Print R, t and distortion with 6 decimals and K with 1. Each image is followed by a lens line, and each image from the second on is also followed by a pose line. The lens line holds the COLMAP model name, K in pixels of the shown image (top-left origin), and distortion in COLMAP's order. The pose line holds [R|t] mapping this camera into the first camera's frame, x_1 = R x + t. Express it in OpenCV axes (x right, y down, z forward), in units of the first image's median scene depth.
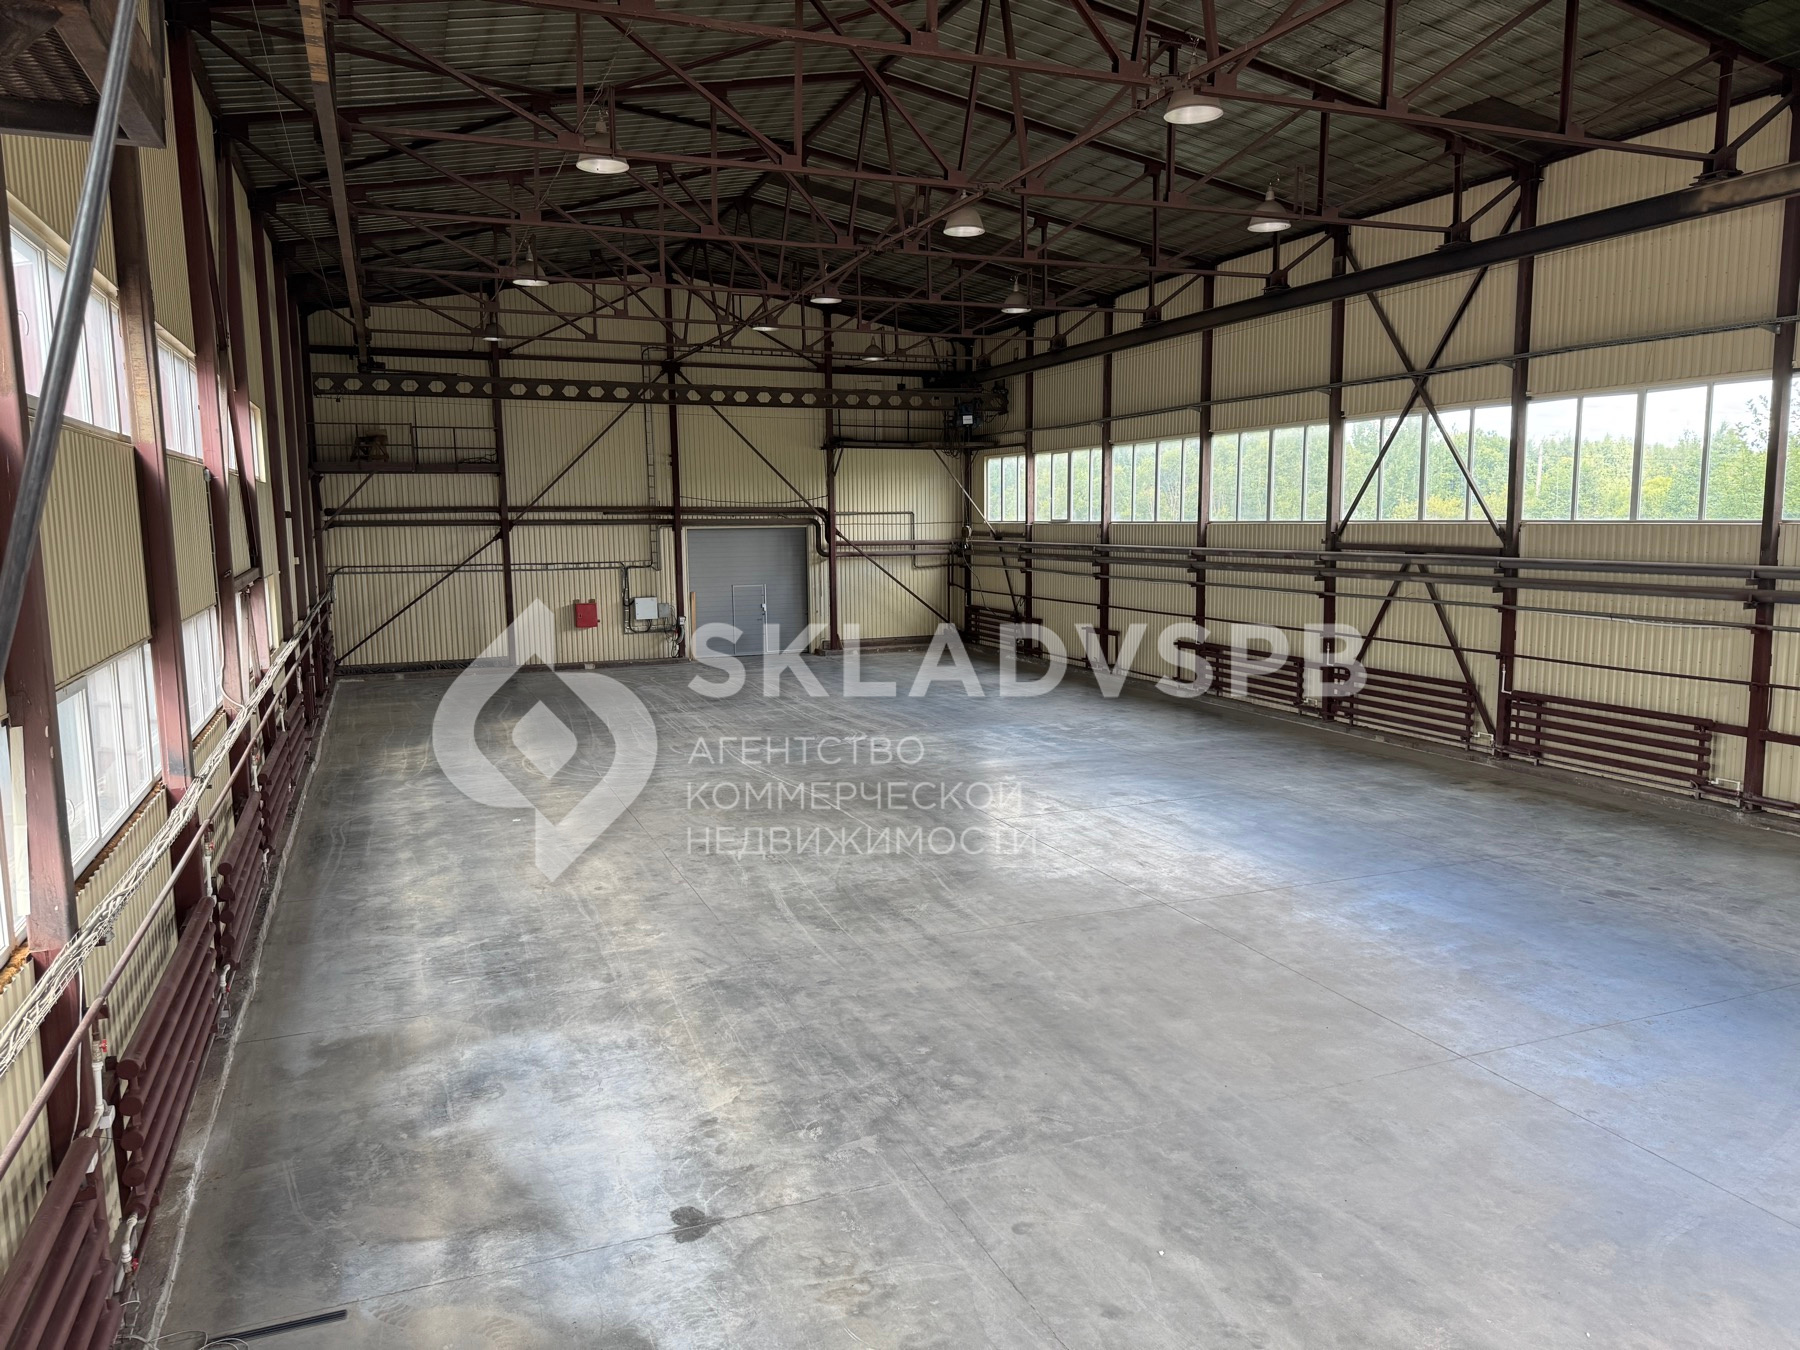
lens RADIAL K [[1268.7, 0, 885.1], [0, 1268.7, 695.7], [0, 0, 1]] dist [0.024227, -0.016282]
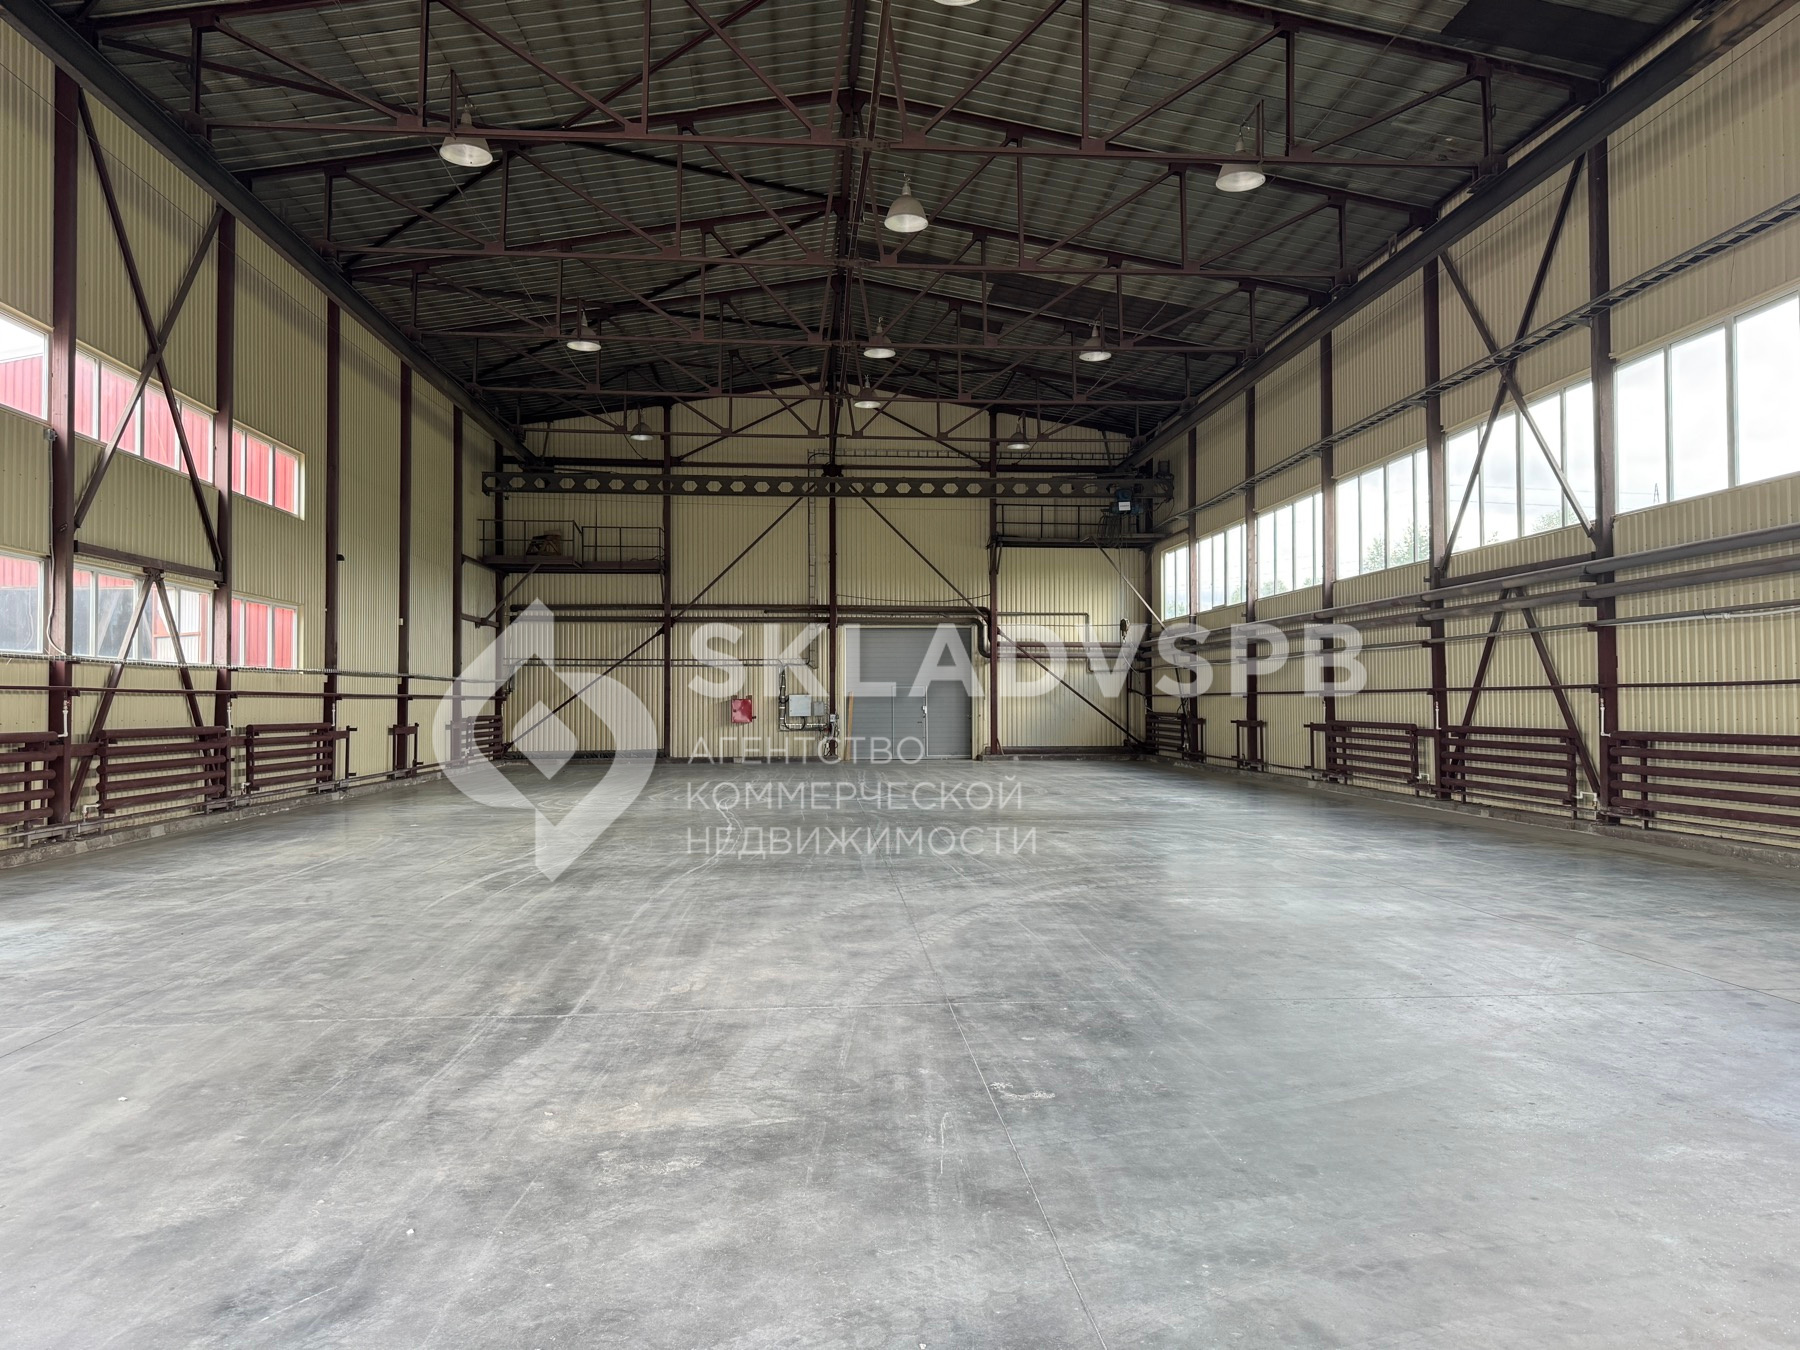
lens RADIAL K [[1268.7, 0, 878.4], [0, 1268.7, 683.8], [0, 0, 1]] dist [0.024227, -0.016282]
pose [[0.950068, 0.003893, -0.312019, 0.284604], [-0.053633, 0.987079, -0.150990, 0.095881], [0.307400, 0.160186, 0.938001, 0.135426]]
